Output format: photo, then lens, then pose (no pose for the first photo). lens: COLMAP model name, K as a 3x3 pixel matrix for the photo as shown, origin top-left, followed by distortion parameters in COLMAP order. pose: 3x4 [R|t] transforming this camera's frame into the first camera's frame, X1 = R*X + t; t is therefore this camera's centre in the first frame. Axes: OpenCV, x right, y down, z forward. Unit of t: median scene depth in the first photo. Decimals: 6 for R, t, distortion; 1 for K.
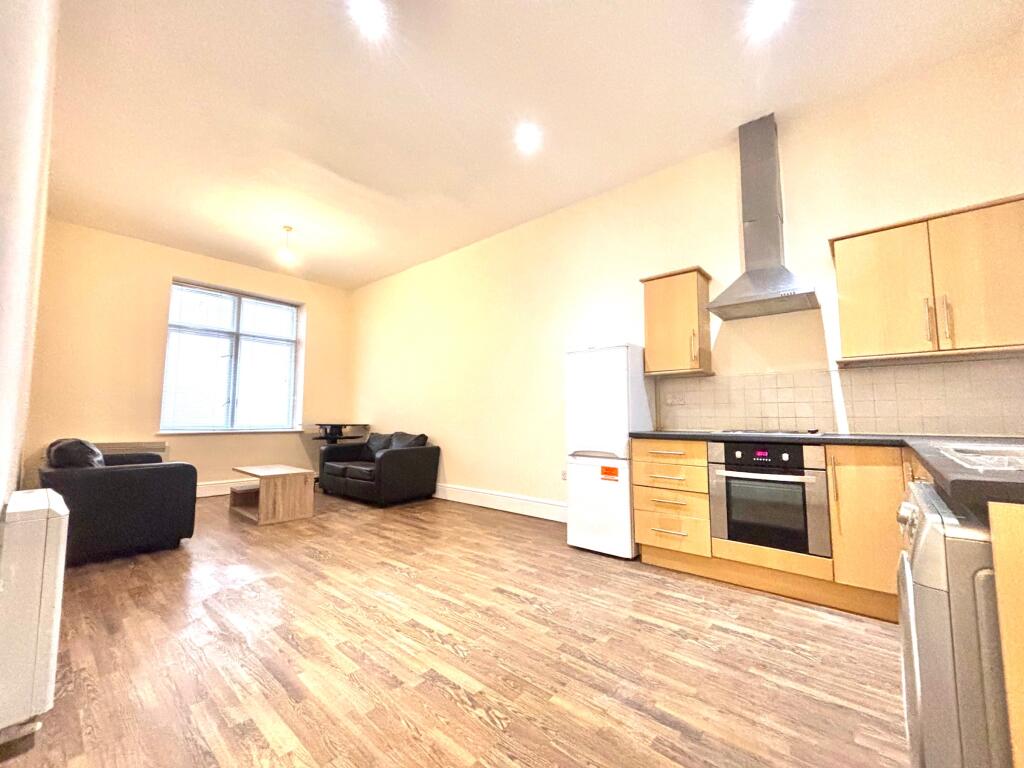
lens RADIAL K [[413.5, 0, 513.1], [0, 413.5, 381.6], [0, 0, 1]] dist [-0.002422, -0.000077]
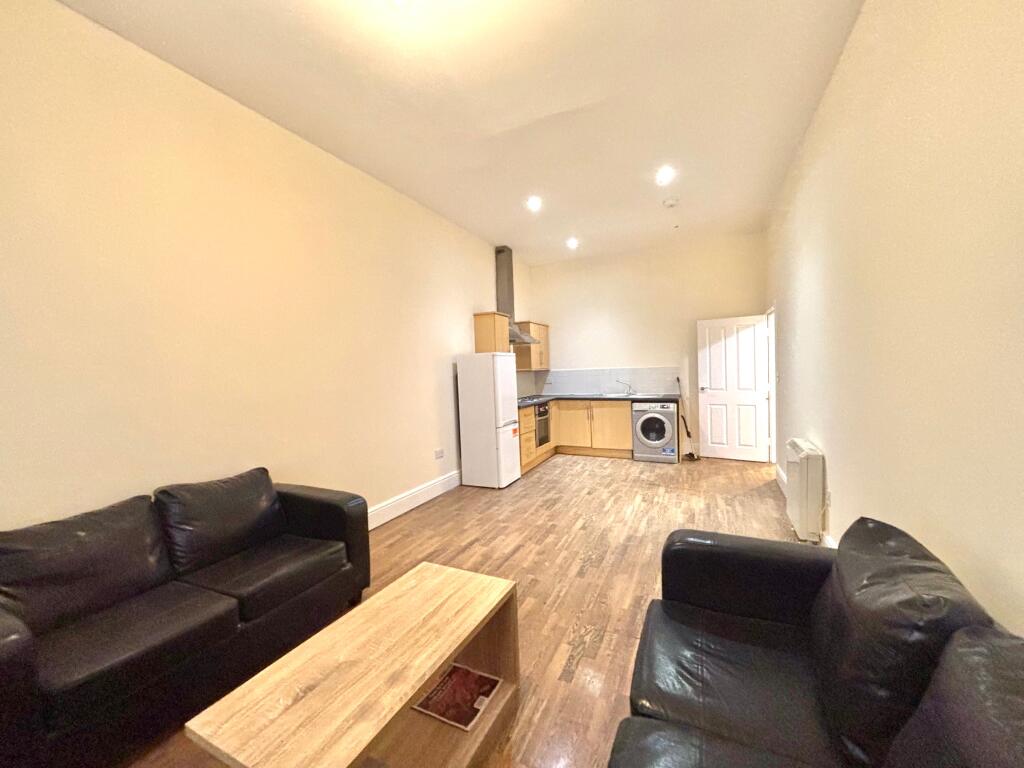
lens RADIAL K [[401.3, 0, 512.0], [0, 401.3, 384.0], [0, 0, 1]] dist [-0.000148, -0.000019]
pose [[-0.256935, -0.024075, 0.966129, -1.562783], [-0.045230, 0.998894, 0.012863, 0.010160], [-0.965370, -0.040393, -0.257740, 1.709832]]
